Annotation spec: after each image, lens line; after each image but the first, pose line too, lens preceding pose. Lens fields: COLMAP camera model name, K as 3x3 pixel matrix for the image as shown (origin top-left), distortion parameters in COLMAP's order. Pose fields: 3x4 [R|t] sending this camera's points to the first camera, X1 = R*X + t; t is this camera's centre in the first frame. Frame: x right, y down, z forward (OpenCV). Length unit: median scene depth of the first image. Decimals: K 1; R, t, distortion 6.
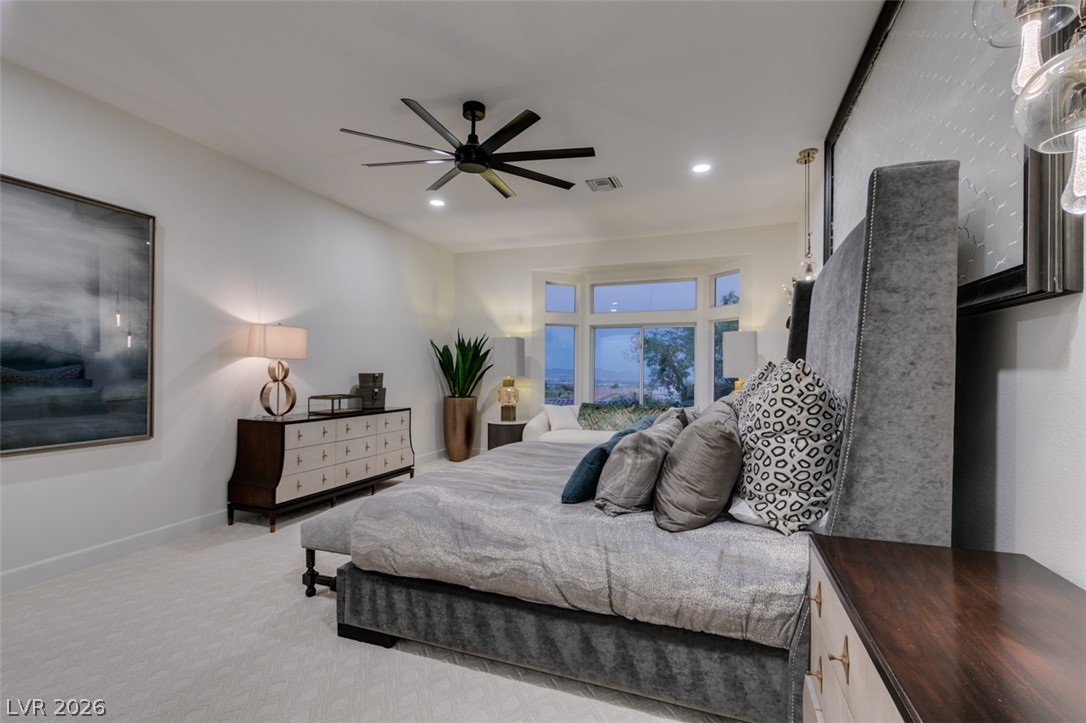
lens RADIAL K [[488.8, 0, 541.6], [0, 488.8, 365.9], [0, 0, 1]] dist [0.000005, -0.001142]
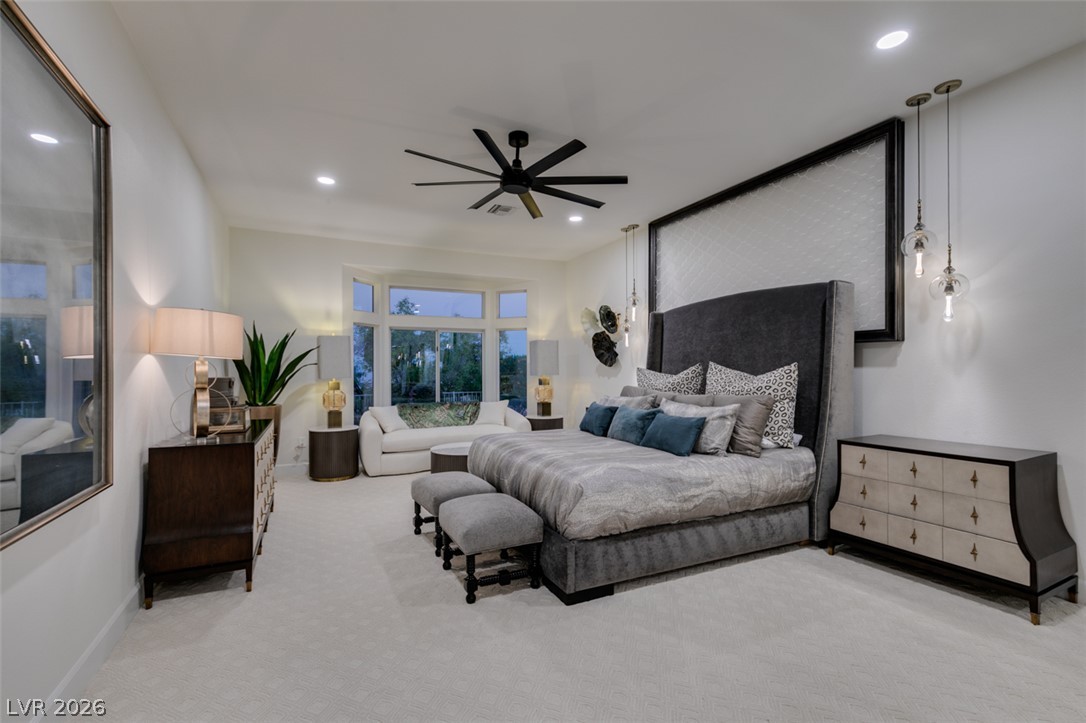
lens RADIAL K [[484.2, 0, 542.3], [0, 484.2, 369.8], [0, 0, 1]] dist [0.005110, -0.000220]
pose [[0.690973, -0.008840, 0.722827, -1.454913], [0.003574, 0.999955, 0.008812, -0.004810], [-0.722872, -0.003505, 0.690973, 0.308480]]
